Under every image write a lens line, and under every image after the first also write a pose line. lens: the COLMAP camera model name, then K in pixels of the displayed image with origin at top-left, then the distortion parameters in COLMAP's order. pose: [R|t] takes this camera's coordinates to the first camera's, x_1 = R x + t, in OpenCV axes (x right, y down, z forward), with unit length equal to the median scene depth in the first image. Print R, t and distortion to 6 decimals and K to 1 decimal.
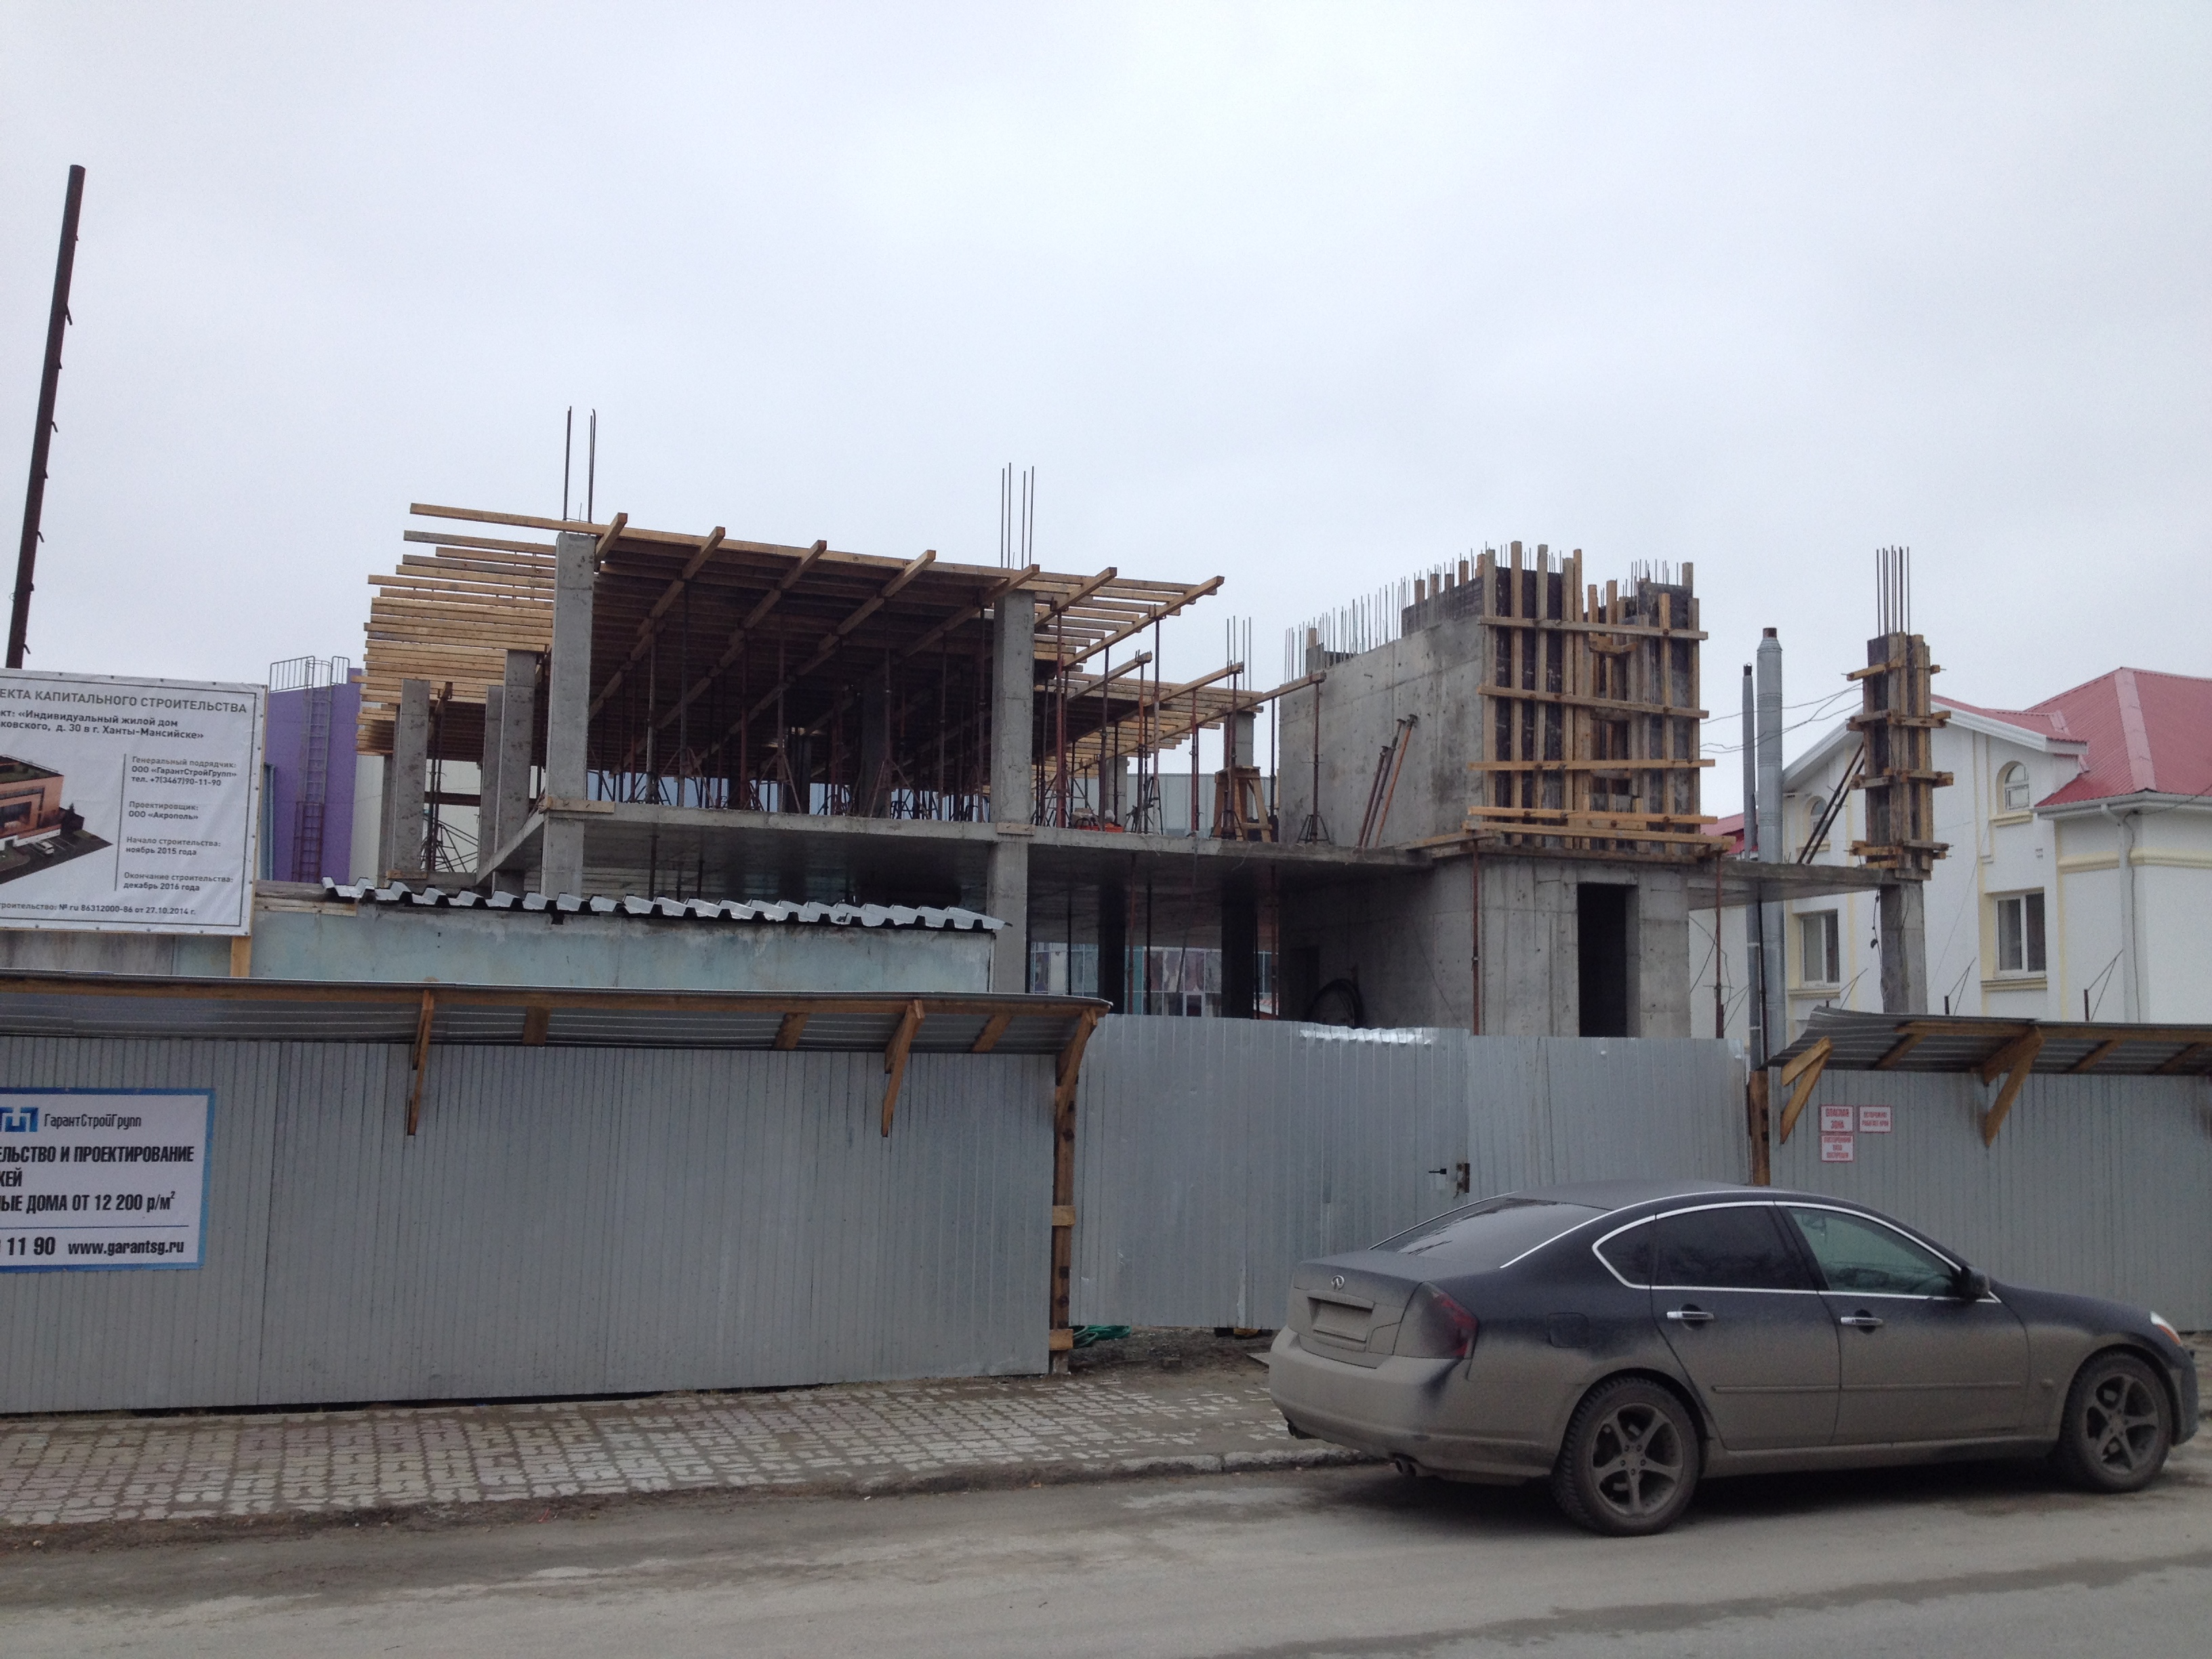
lens RADIAL K [[2199.5, 0, 1106.0], [0, 2199.5, 829.5], [0, 0, 1]] dist [0.283330, -0.649398]
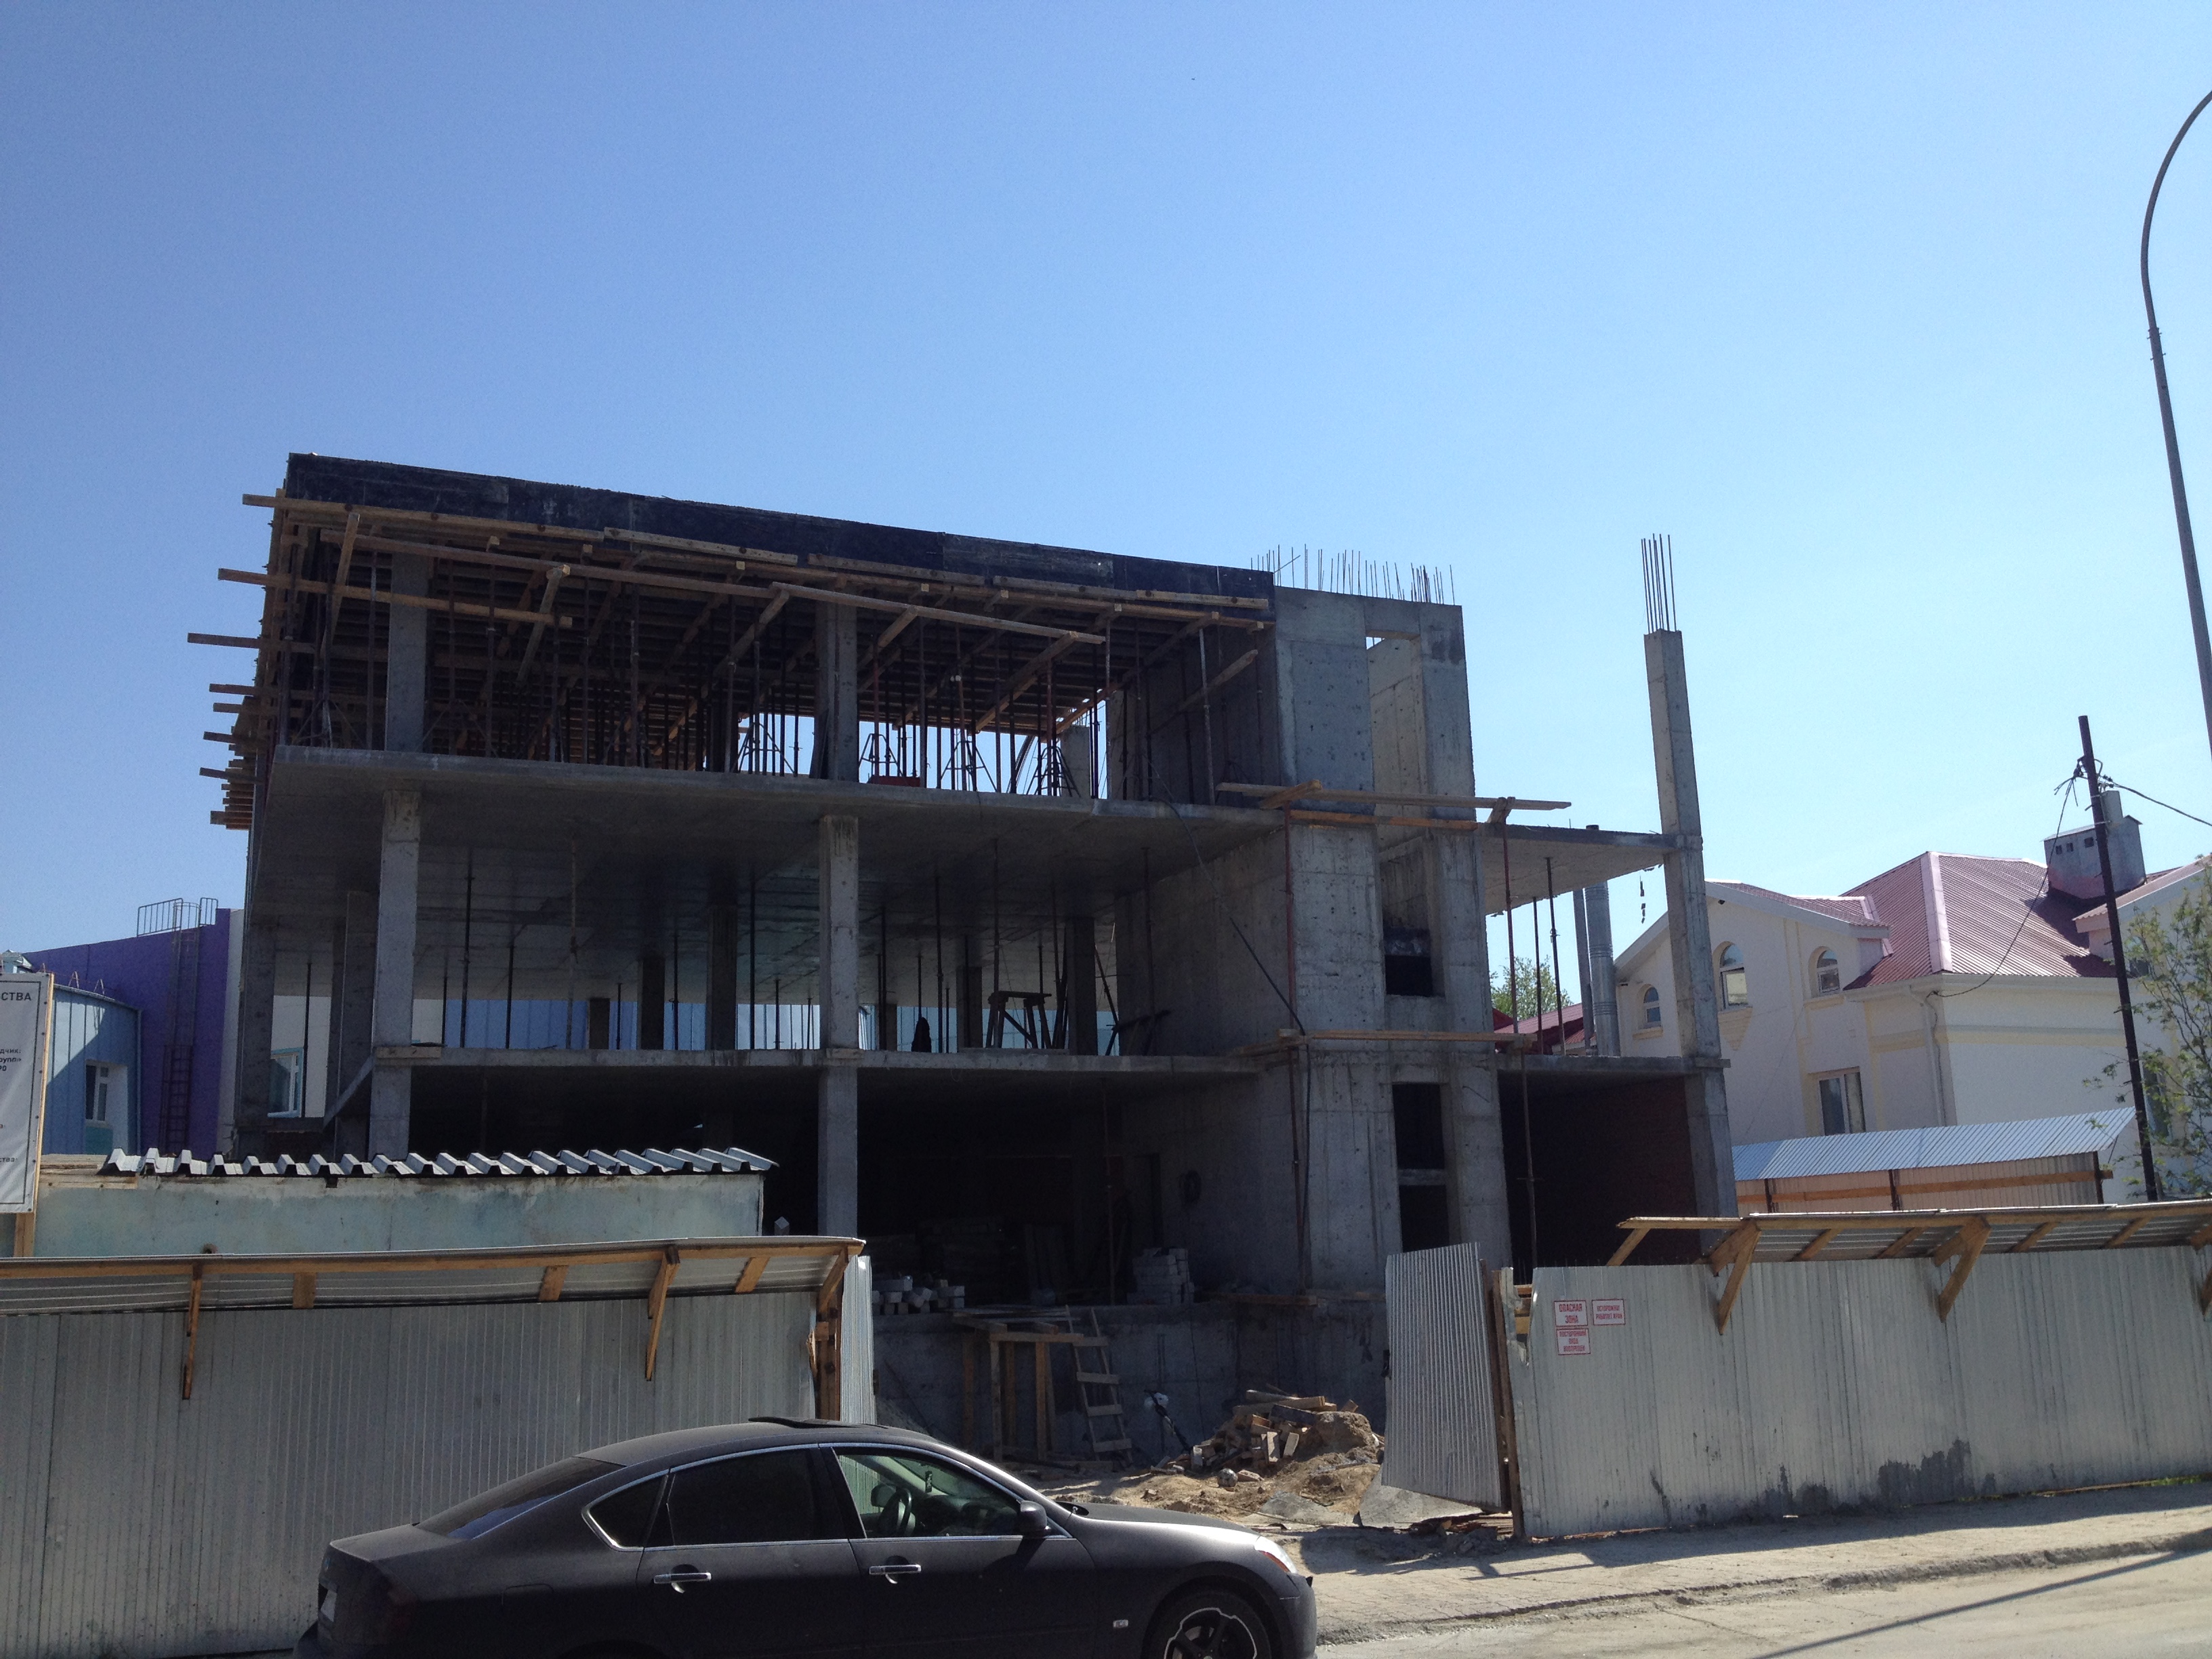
lens RADIAL K [[2199.5, 0, 1106.0], [0, 2199.5, 829.5], [0, 0, 1]] dist [0.283330, -0.649398]
pose [[0.998532, -0.035691, 0.040744, 0.064423], [0.039099, 0.995512, -0.086186, -0.015866], [-0.037485, 0.087652, 0.995446, -0.064473]]
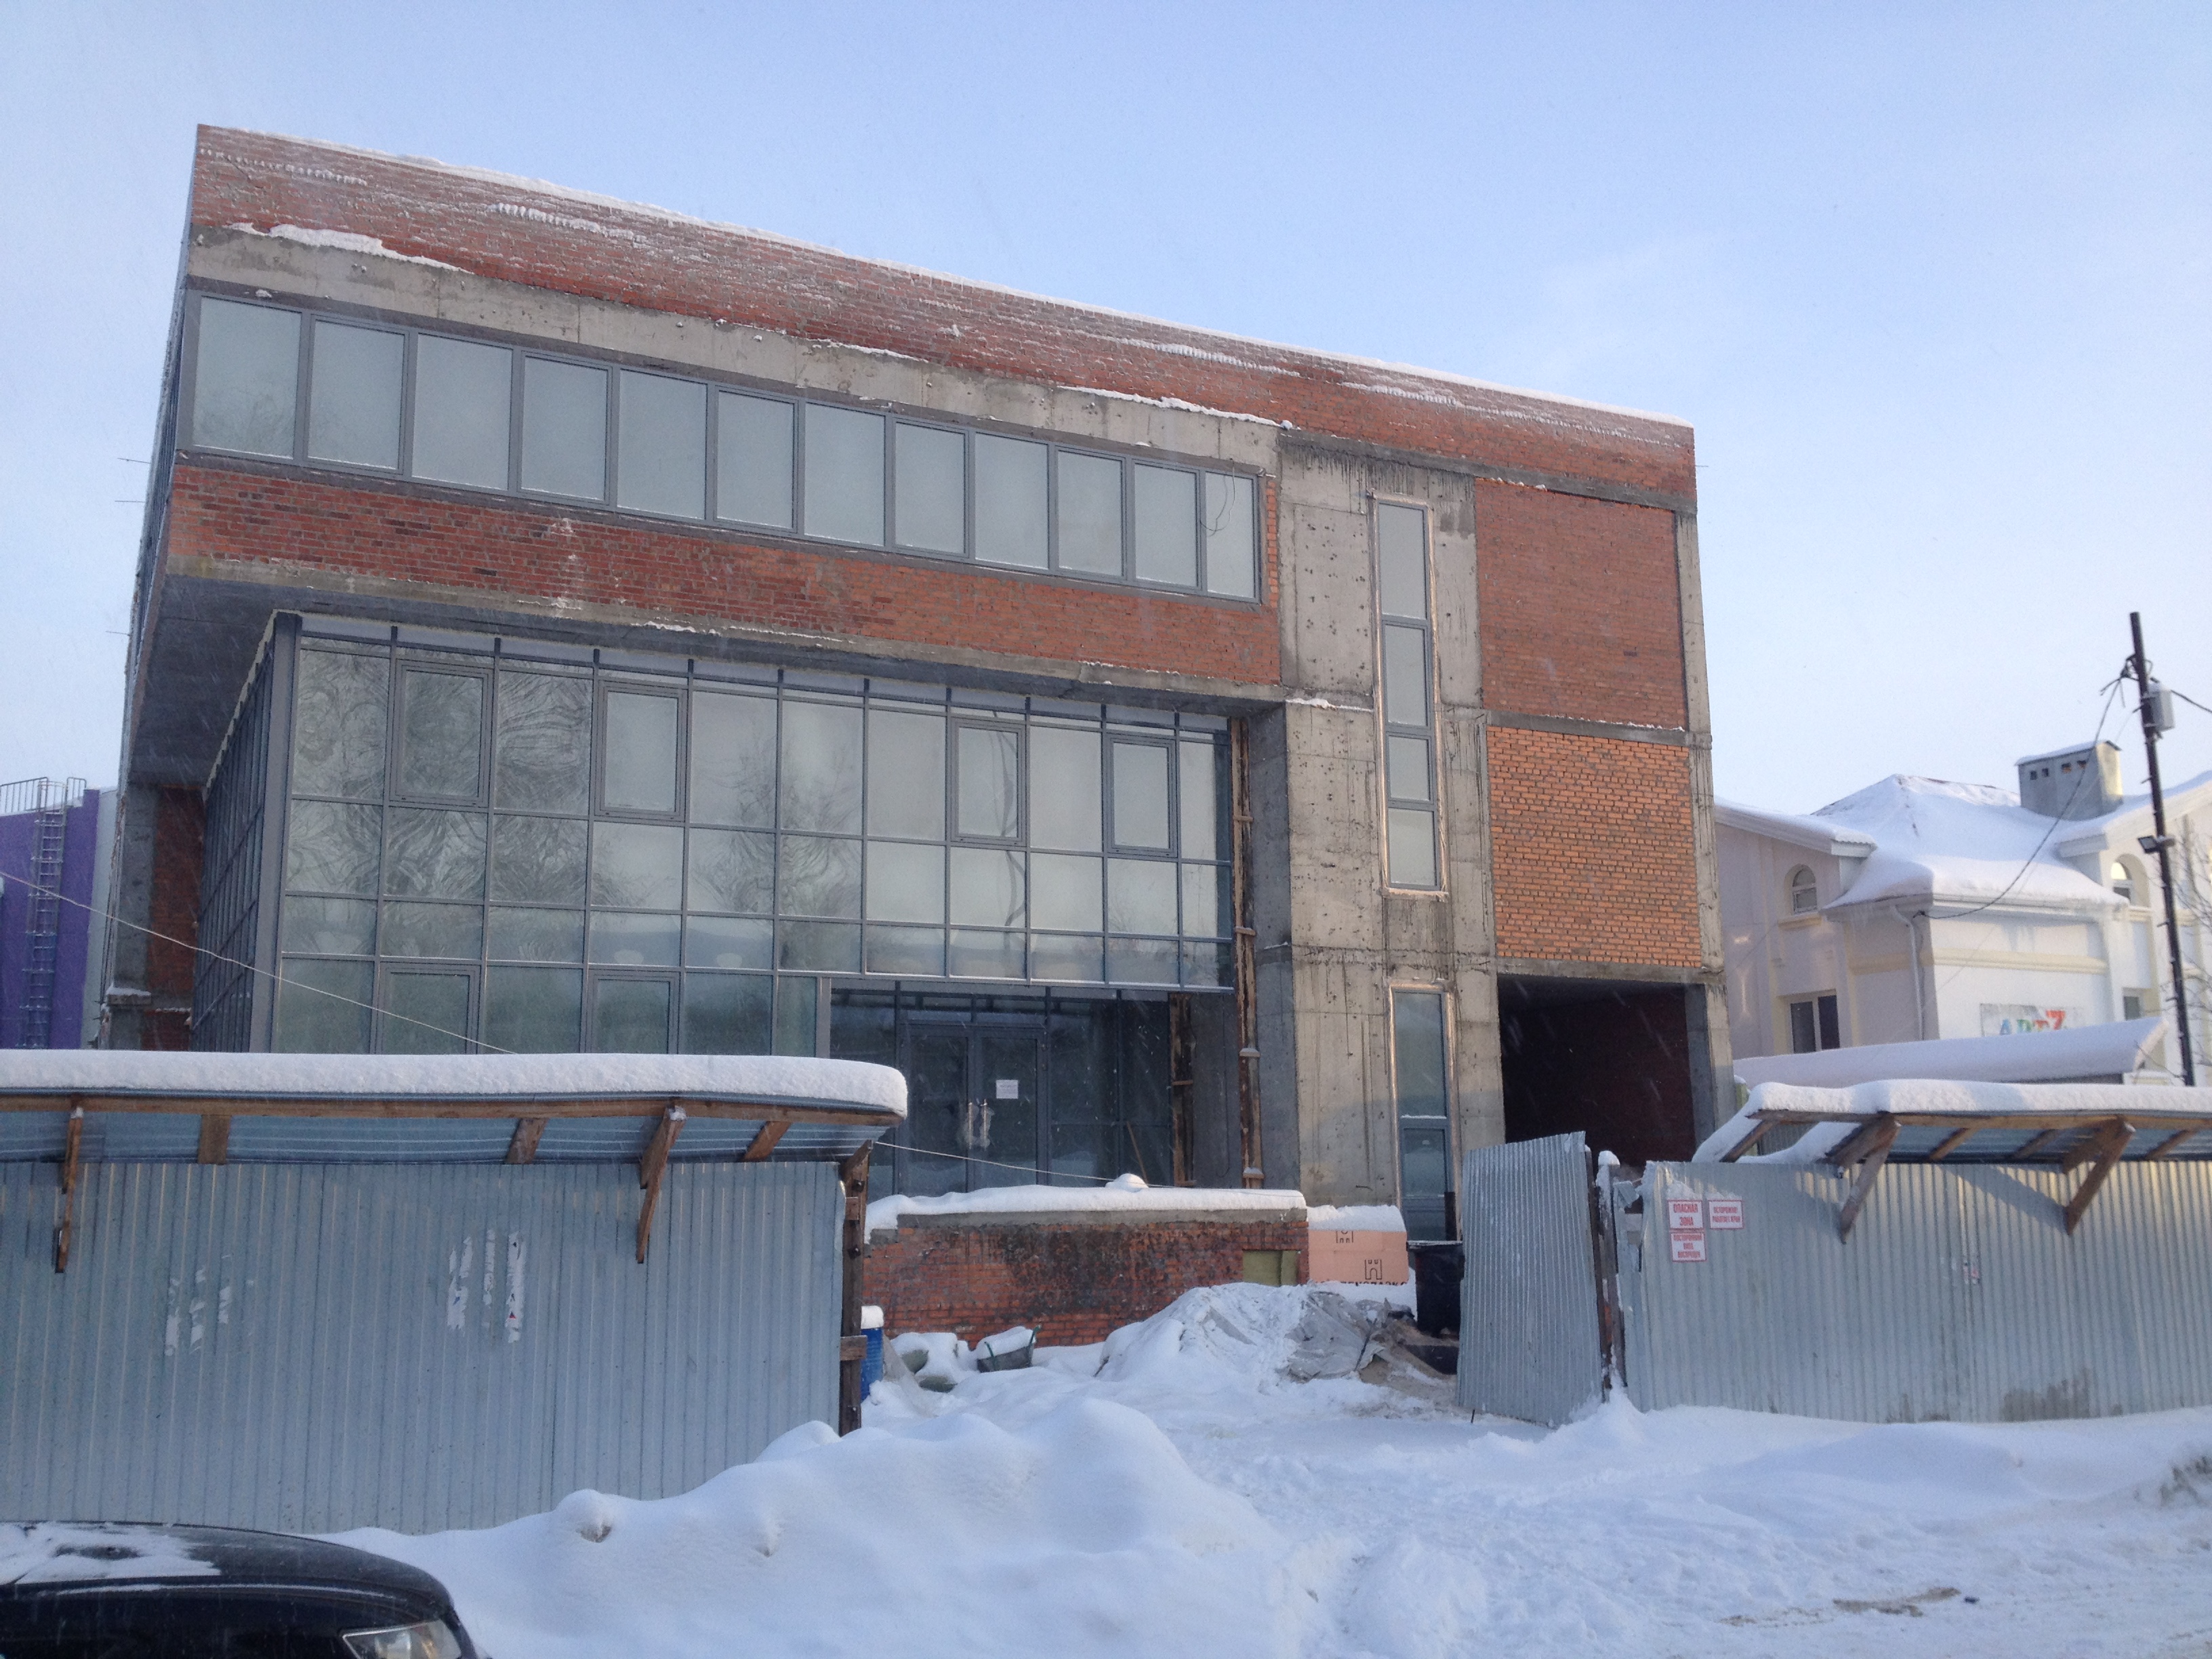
lens RADIAL K [[2188.4, 0, 1106.0], [0, 2188.4, 829.5], [0, 0, 1]] dist [0.184914, -0.269416]
pose [[0.995553, -0.006581, 0.093977, 0.000792], [0.012178, 0.998177, -0.059107, 0.019529], [-0.093417, 0.059989, 0.993818, 0.095202]]
